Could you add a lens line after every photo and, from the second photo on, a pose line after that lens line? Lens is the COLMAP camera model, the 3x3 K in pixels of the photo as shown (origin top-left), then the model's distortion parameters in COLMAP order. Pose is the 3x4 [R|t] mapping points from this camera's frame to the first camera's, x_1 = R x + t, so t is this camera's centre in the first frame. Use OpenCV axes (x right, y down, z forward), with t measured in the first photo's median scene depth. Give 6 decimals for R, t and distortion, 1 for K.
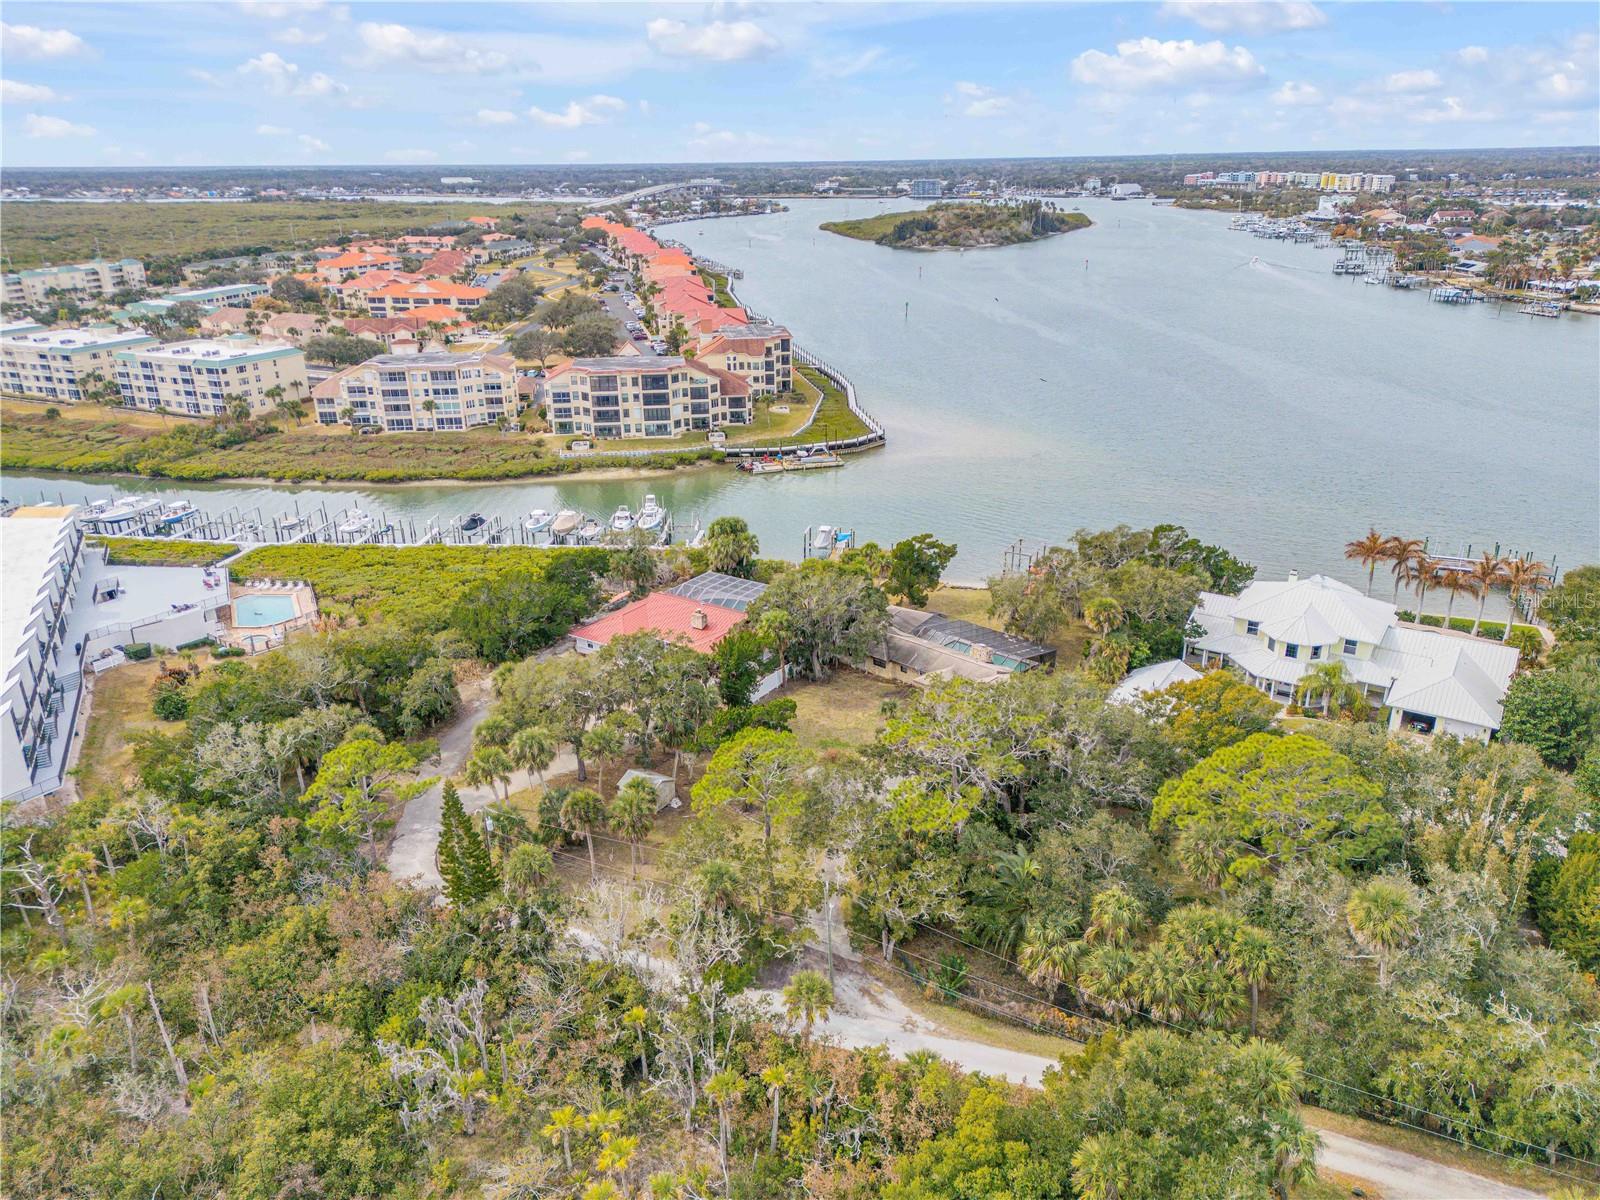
lens RADIAL K [[1118.2, 0, 798.5], [0, 1118.2, 601.7], [0, 0, 1]] dist [0.079952, -0.076619]
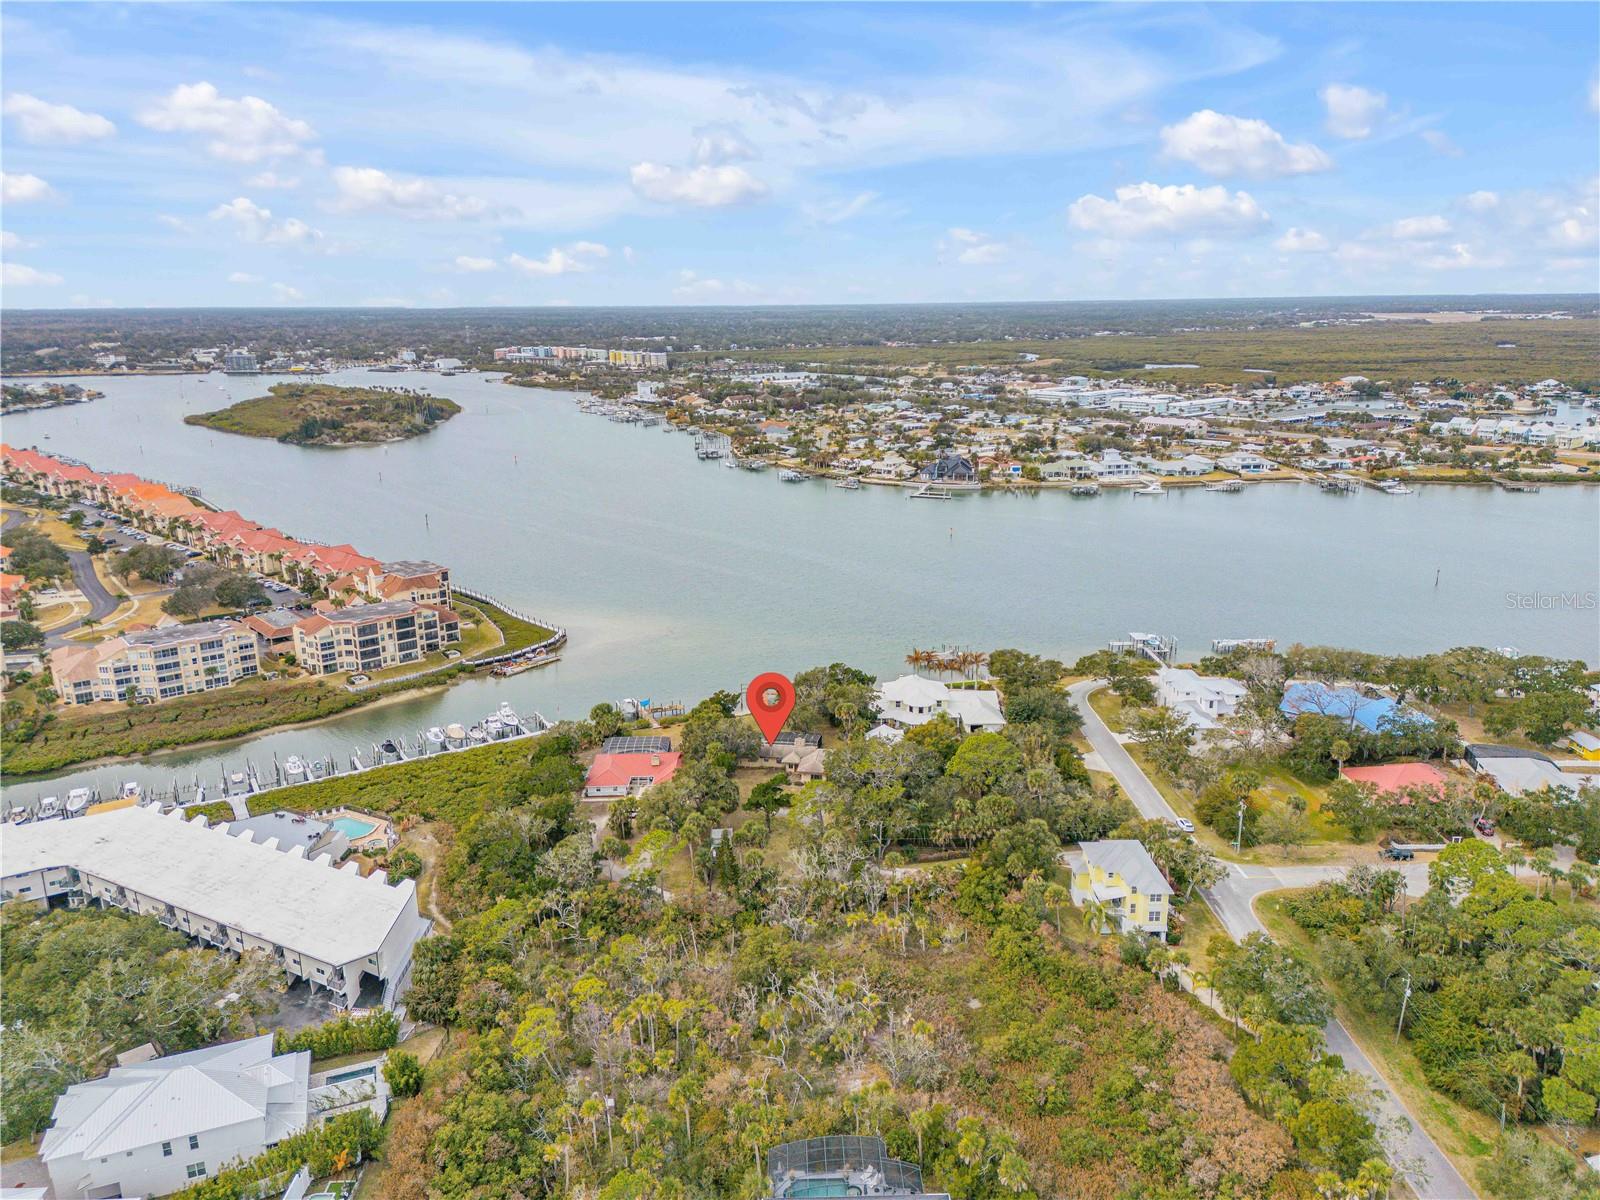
lens RADIAL K [[1118.2, 0, 798.5], [0, 1118.2, 601.7], [0, 0, 1]] dist [0.079952, -0.076619]
pose [[0.820218, -0.144200, 0.553578, -0.468440], [0.208633, 0.976459, -0.054769, -0.046849], [-0.532649, 0.160417, 0.830994, -0.361112]]
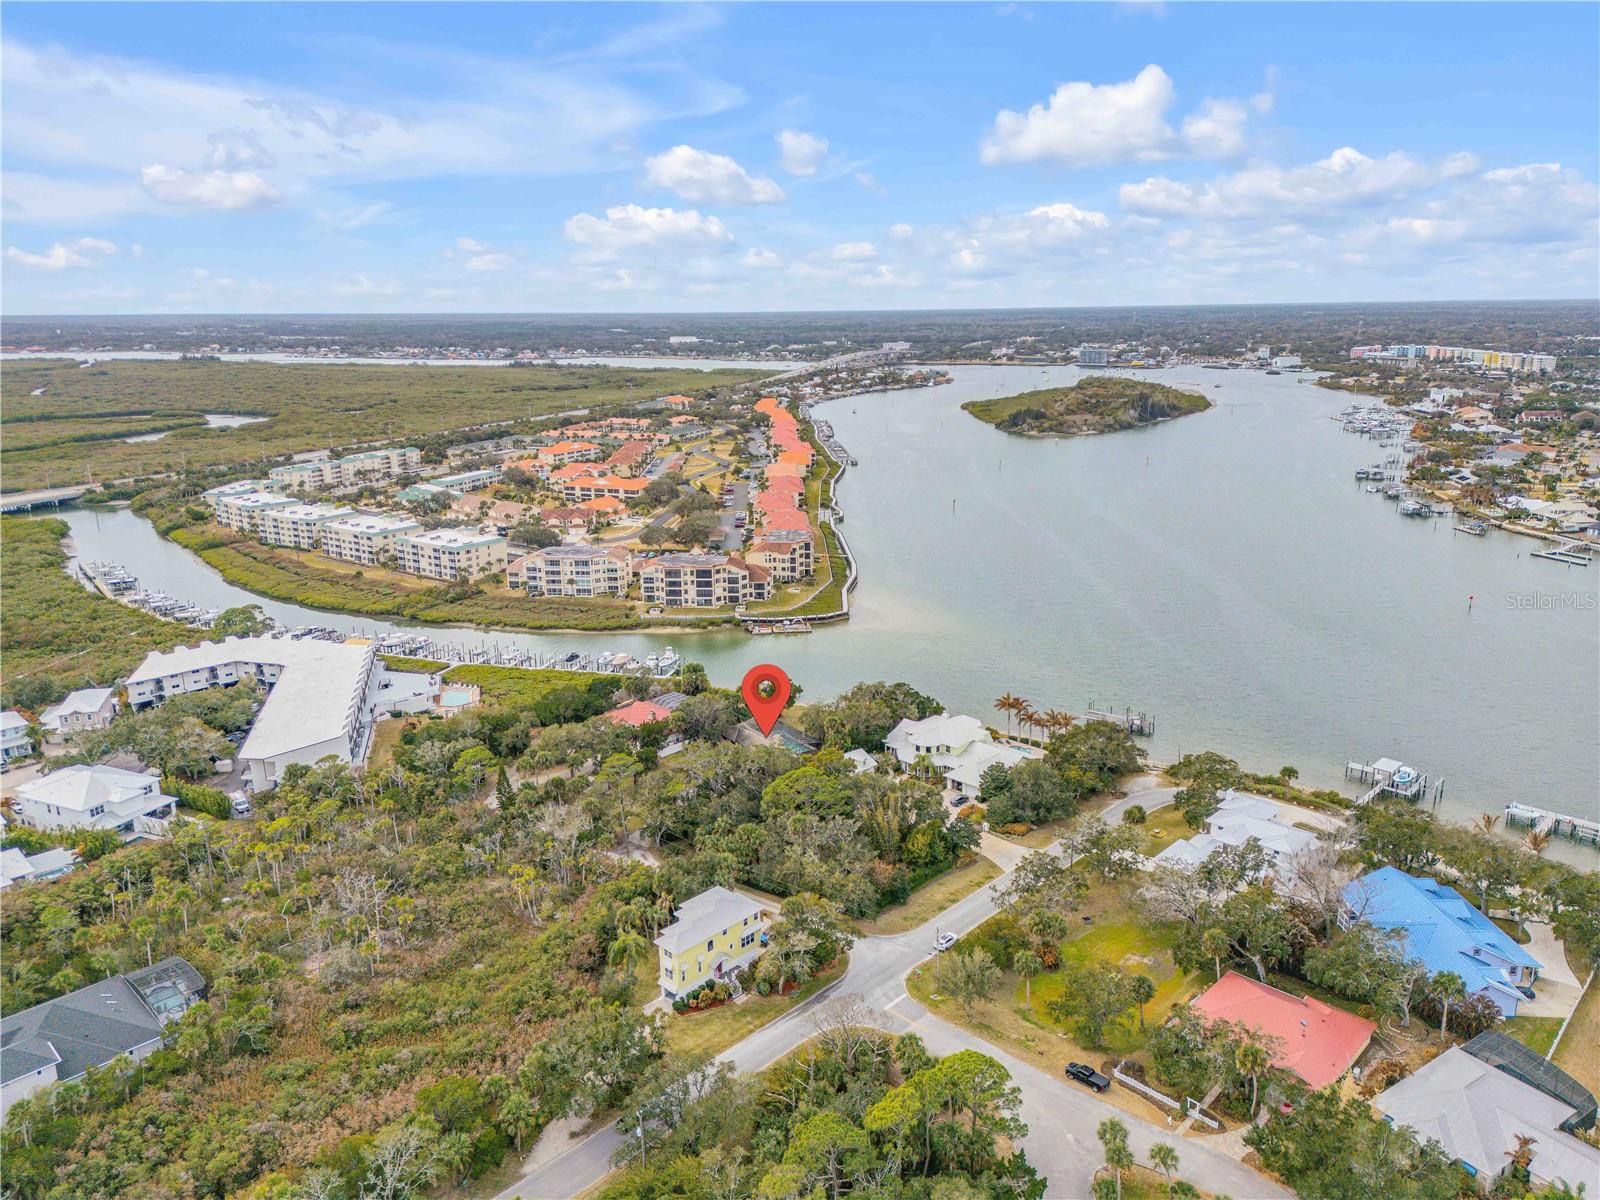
lens RADIAL K [[1118.2, 0, 798.5], [0, 1118.2, 601.7], [0, 0, 1]] dist [0.079952, -0.076619]
pose [[0.982697, 0.048625, -0.178725, 0.282487], [-0.068726, 0.991767, -0.108053, 0.007140], [0.171999, 0.118467, 0.977948, -0.515903]]
